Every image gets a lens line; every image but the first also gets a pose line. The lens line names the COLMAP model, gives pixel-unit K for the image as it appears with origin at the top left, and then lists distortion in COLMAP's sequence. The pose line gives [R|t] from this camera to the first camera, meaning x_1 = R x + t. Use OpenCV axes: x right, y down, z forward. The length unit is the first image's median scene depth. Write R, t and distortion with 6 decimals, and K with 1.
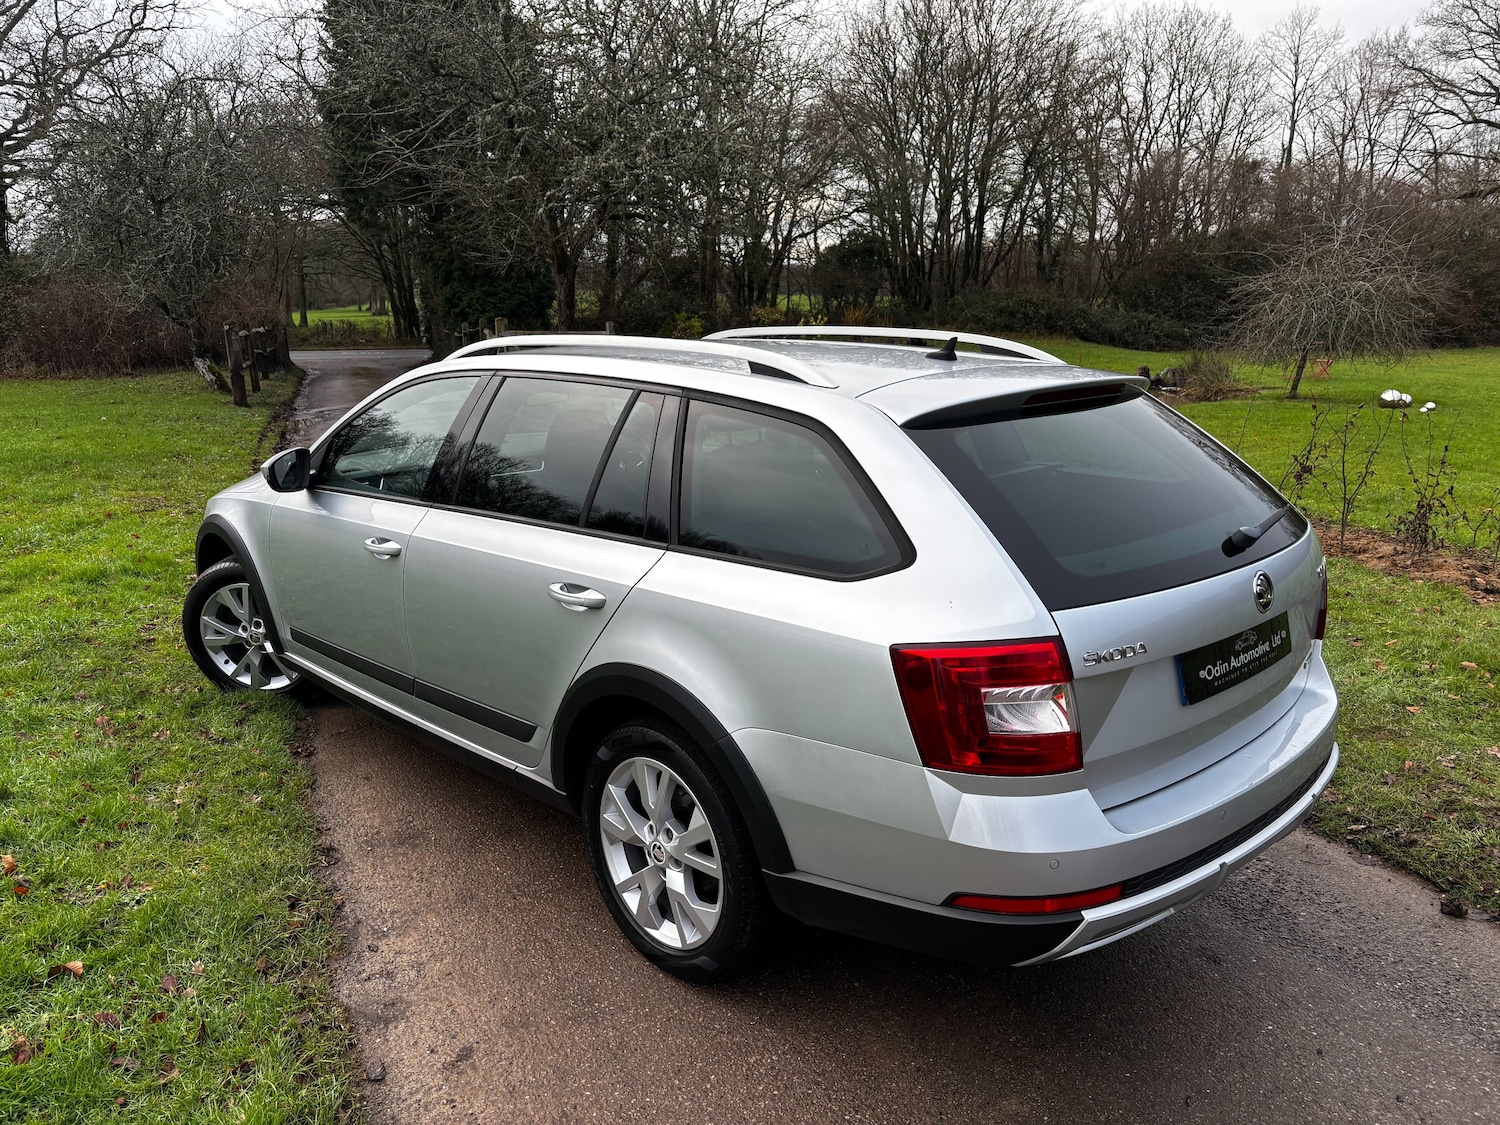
lens RADIAL K [[1125.9, 0, 735.5], [0, 1125.9, 570.6], [0, 0, 1]] dist [0.048247, -0.045264]
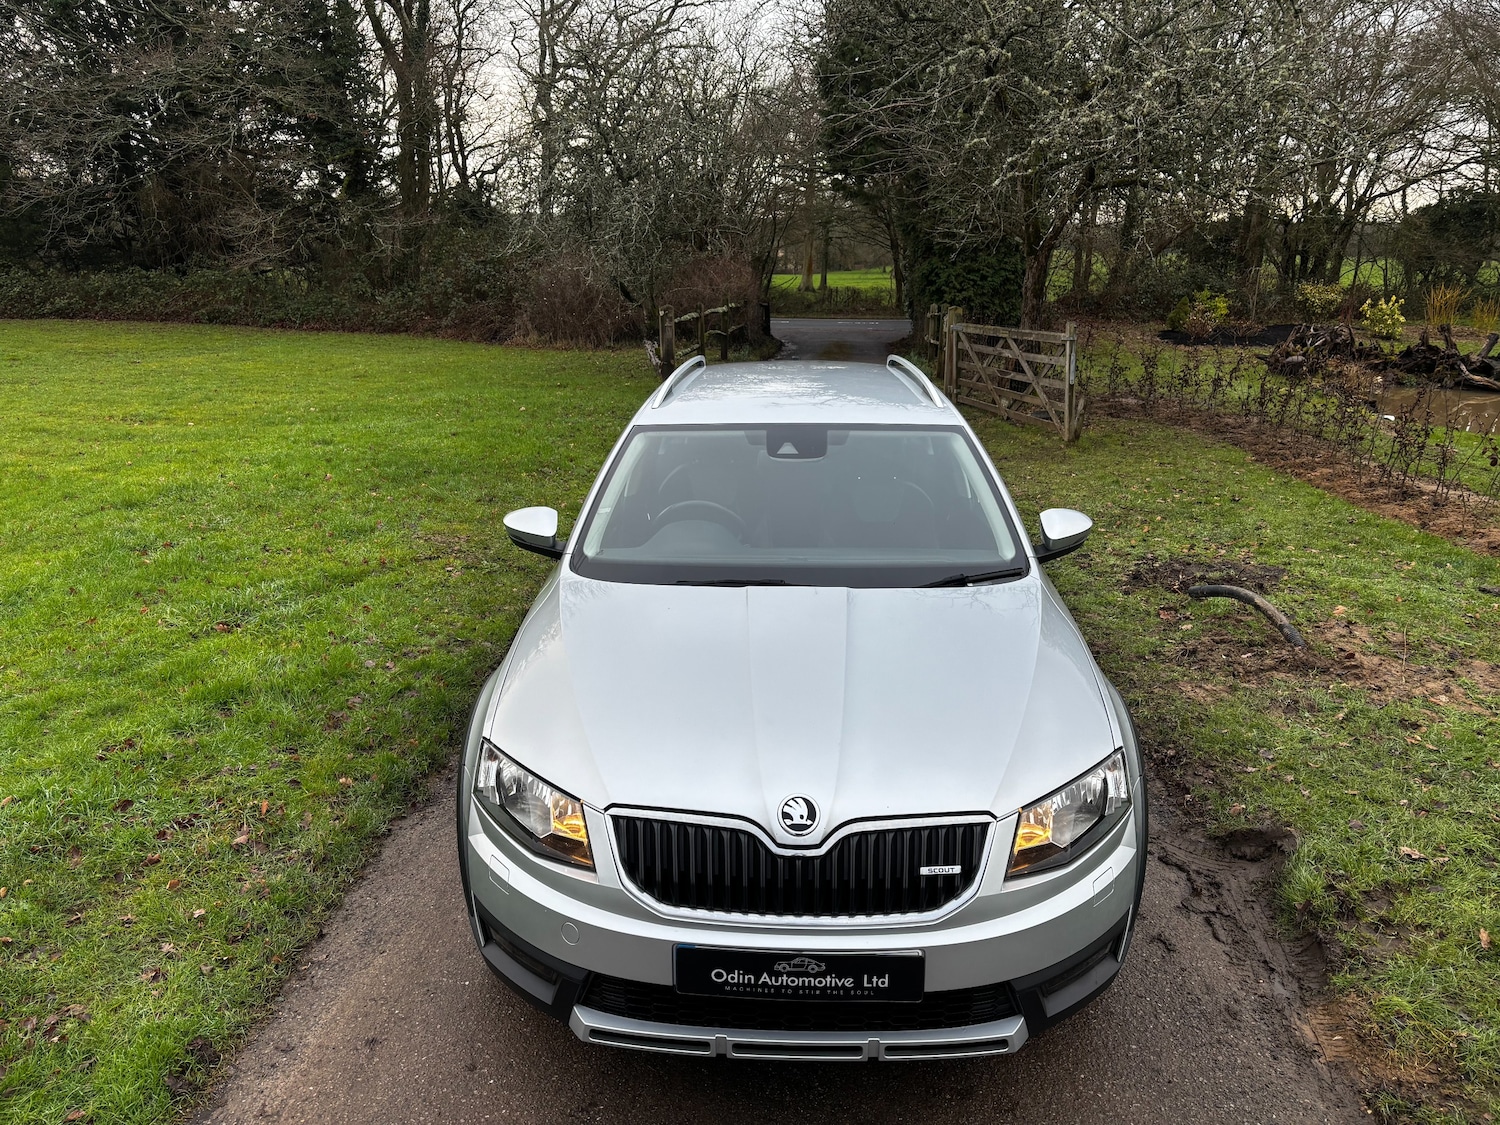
lens RADIAL K [[1125.9, 0, 740.0], [0, 1125.9, 564.7], [0, 0, 1]] dist [0.048247, -0.045264]
pose [[0.904492, 0.122339, -0.408569, 0.017306], [-0.110874, 0.992487, 0.051729, -0.054716], [0.411828, -0.001489, 0.911261, 0.150994]]
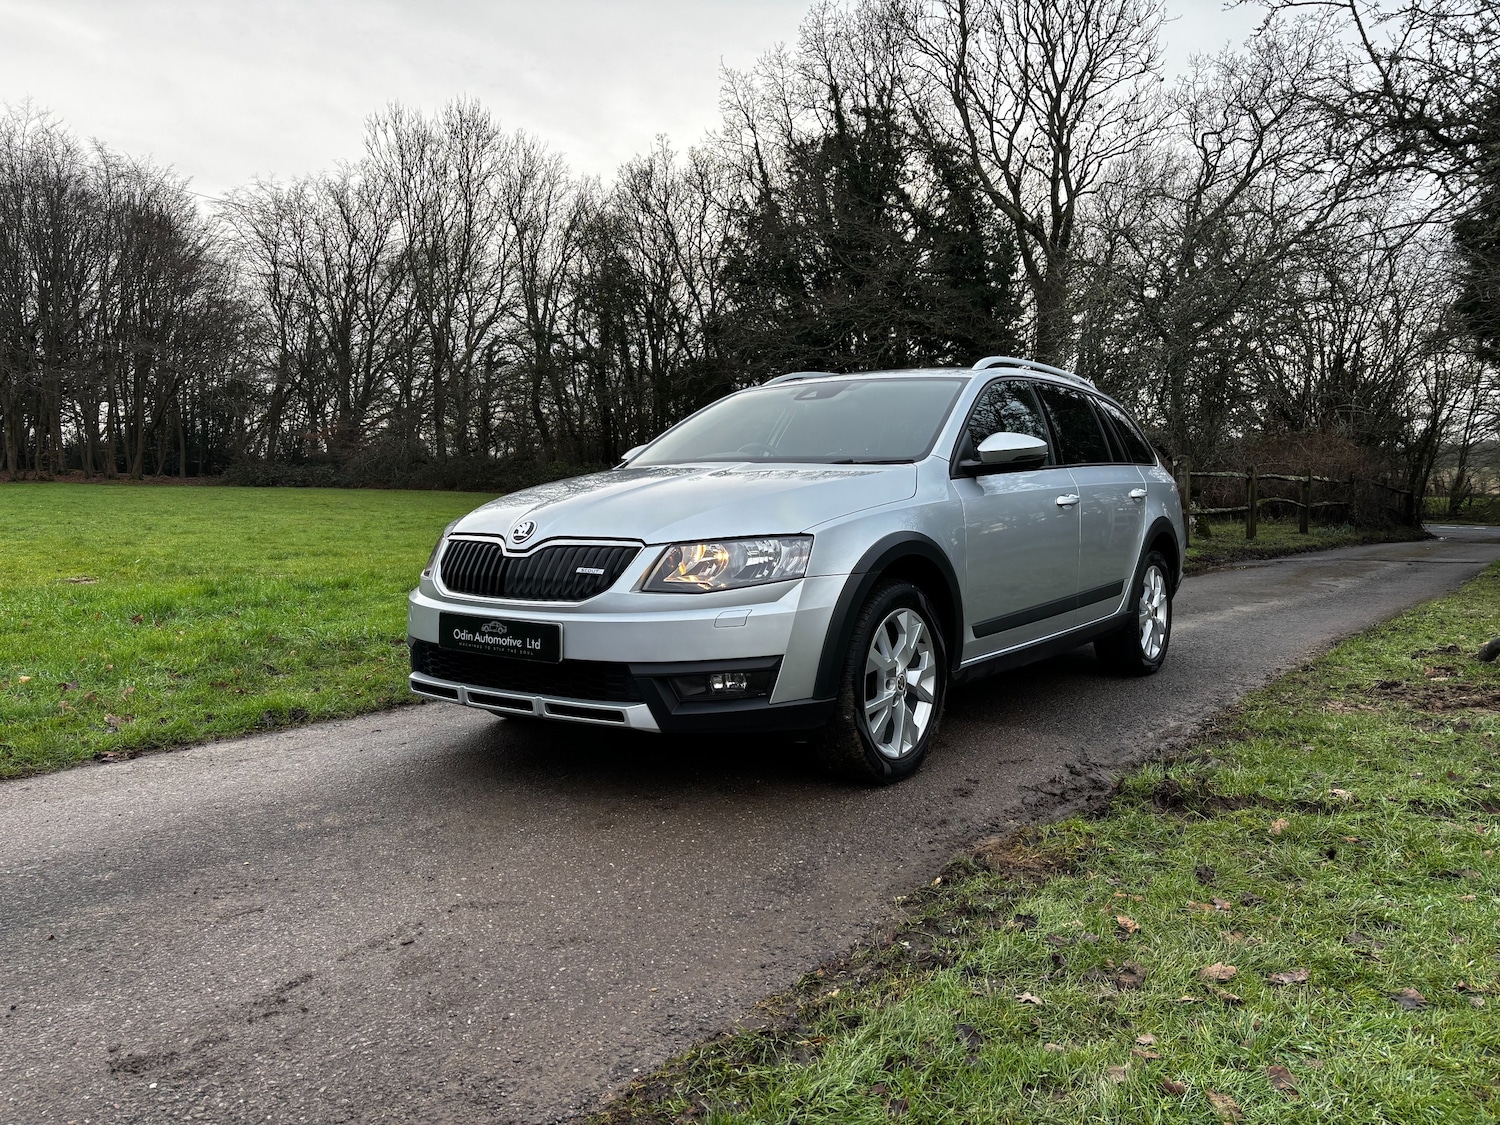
lens RADIAL K [[1125.9, 0, 736.3], [0, 1125.9, 553.2], [0, 0, 1]] dist [0.048247, -0.045264]
pose [[0.510136, 0.062617, -0.857811, 0.151177], [-0.210973, 0.975987, -0.054221, -0.013213], [0.833817, 0.208635, 0.511097, 0.209184]]
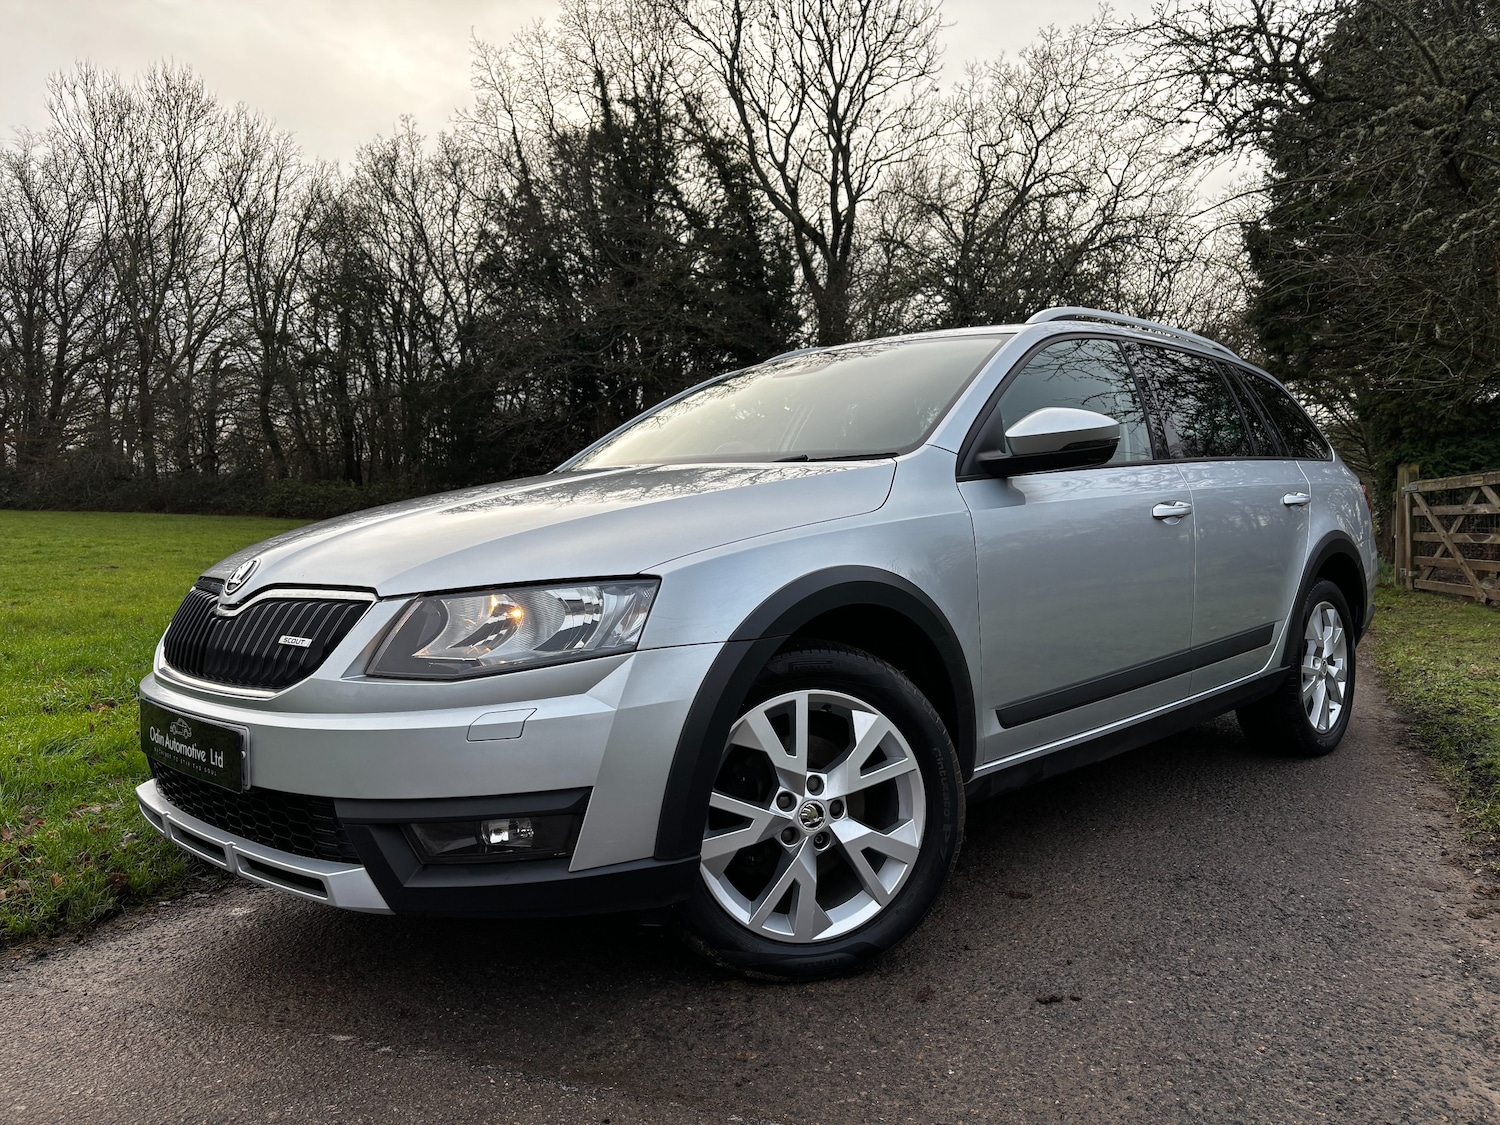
lens RADIAL K [[1125.9, 0, 745.4], [0, 1125.9, 568.7], [0, 0, 1]] dist [0.048247, -0.045264]
pose [[0.676707, 0.049898, -0.734560, 0.011918], [-0.181967, 0.978084, -0.101195, -0.033034], [0.713411, 0.202145, 0.670956, 0.309334]]
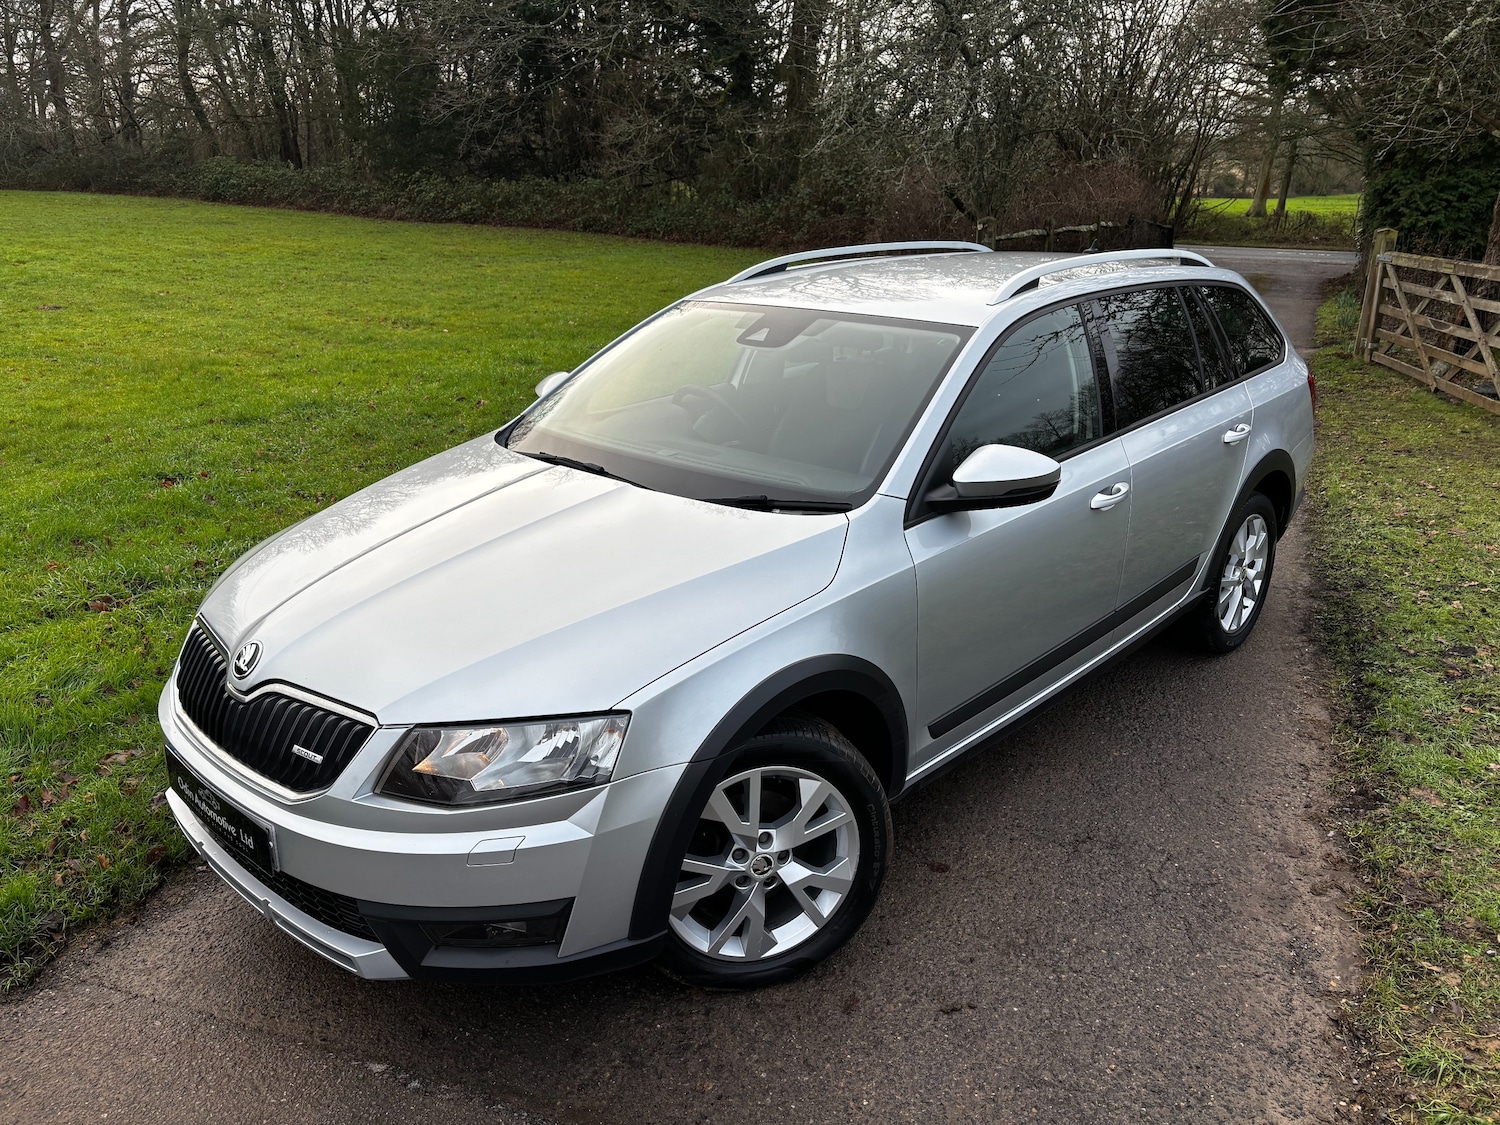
lens RADIAL K [[1125.9, 0, 741.4], [0, 1125.9, 566.4], [0, 0, 1]] dist [0.048247, -0.045264]
pose [[0.694469, 0.255337, -0.672693, 0.013372], [-0.192995, 0.966760, 0.167715, -0.078503], [0.693156, 0.013354, 0.720663, 0.296721]]
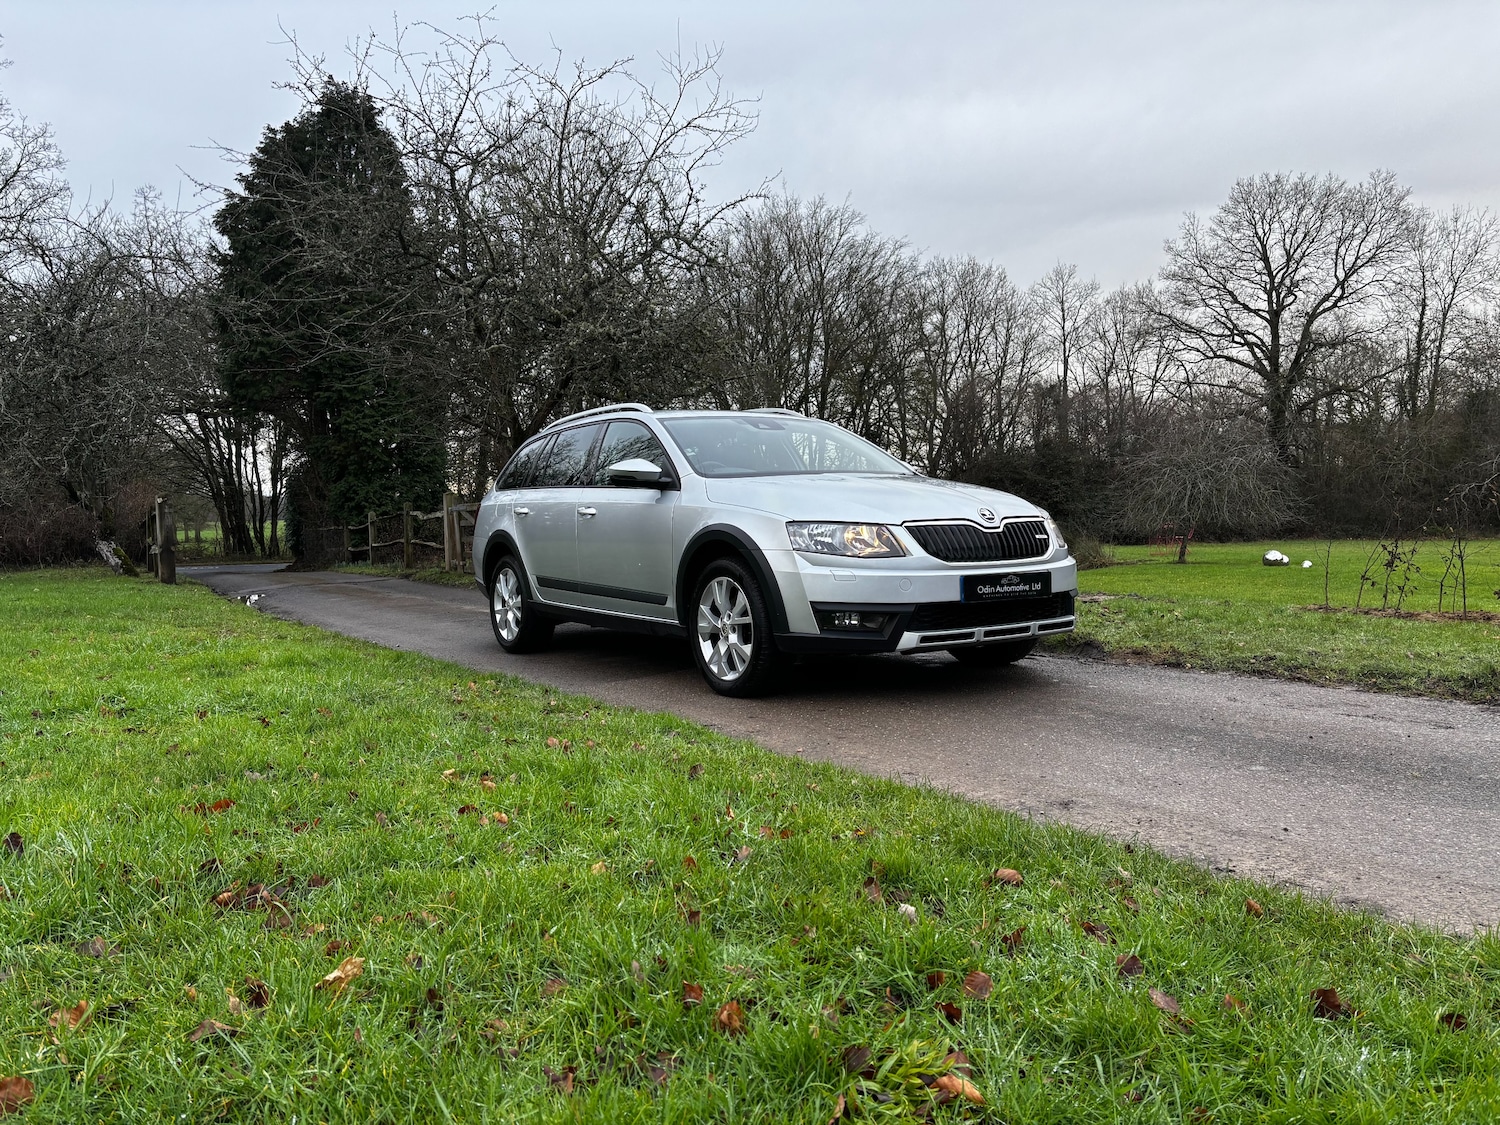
lens RADIAL K [[1125.9, 0, 748.7], [0, 1125.9, 554.7], [0, 0, 1]] dist [0.048247, -0.045264]
pose [[0.982258, -0.020657, 0.186394, -0.131938], [0.059301, 0.977128, -0.204216, 0.040871], [-0.177912, 0.211646, 0.961017, 0.030764]]
